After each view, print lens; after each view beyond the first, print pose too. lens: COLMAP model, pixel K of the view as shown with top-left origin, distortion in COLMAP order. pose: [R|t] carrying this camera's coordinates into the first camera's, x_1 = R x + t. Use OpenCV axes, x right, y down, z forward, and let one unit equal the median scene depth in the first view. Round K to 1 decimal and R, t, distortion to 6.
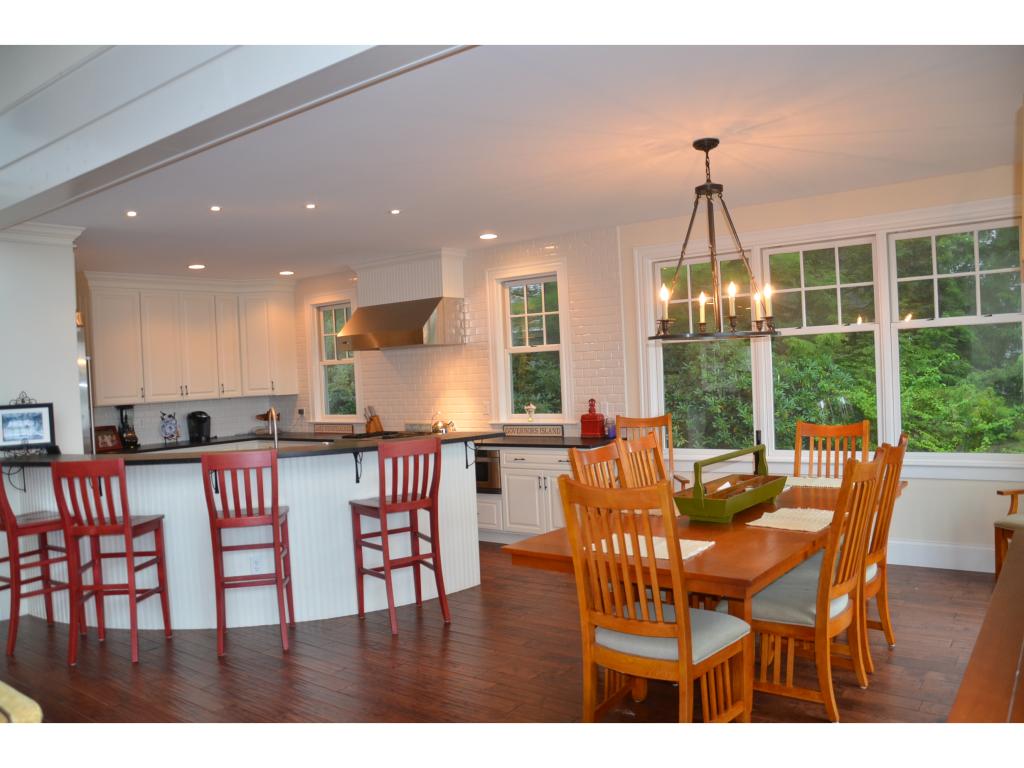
lens RADIAL K [[759.3, 0, 504.5], [0, 759.3, 386.5], [0, 0, 1]] dist [-0.113404, -0.001073]
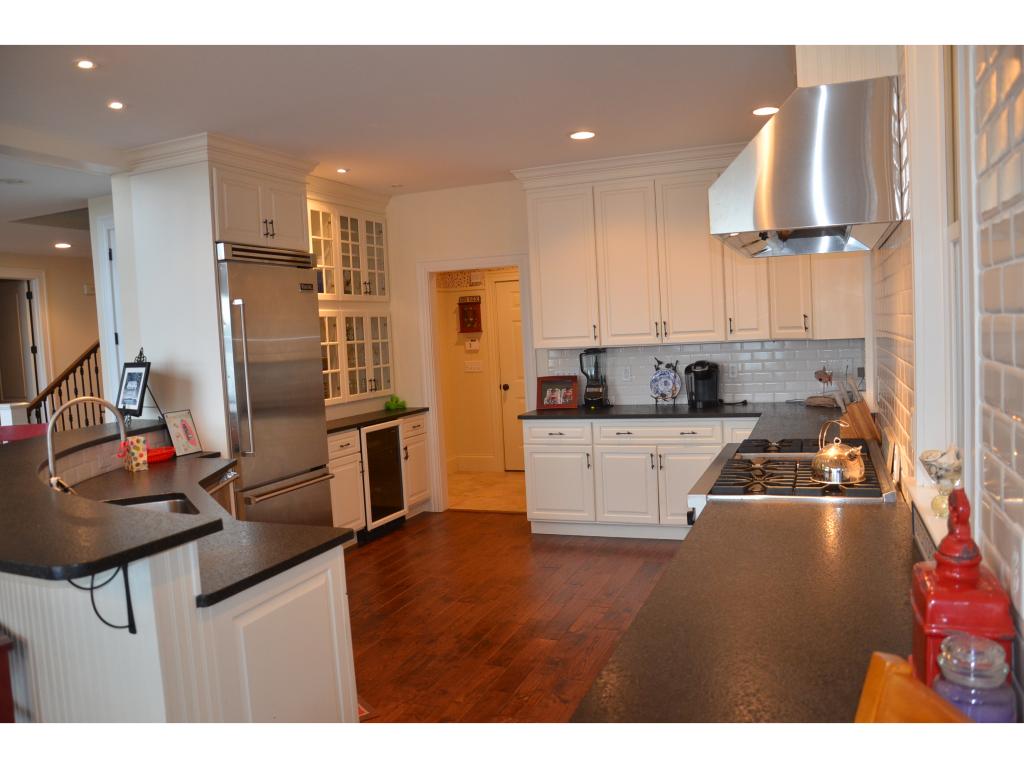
lens RADIAL K [[798.0, 0, 515.4], [0, 798.0, 383.8], [0, 0, 1]] dist [-0.123409, 0.052880]
pose [[0.280969, 0.098770, -0.954621, 0.198355], [0.022174, 0.993756, 0.109346, -0.025383], [0.959461, -0.051890, 0.277025, 0.676642]]
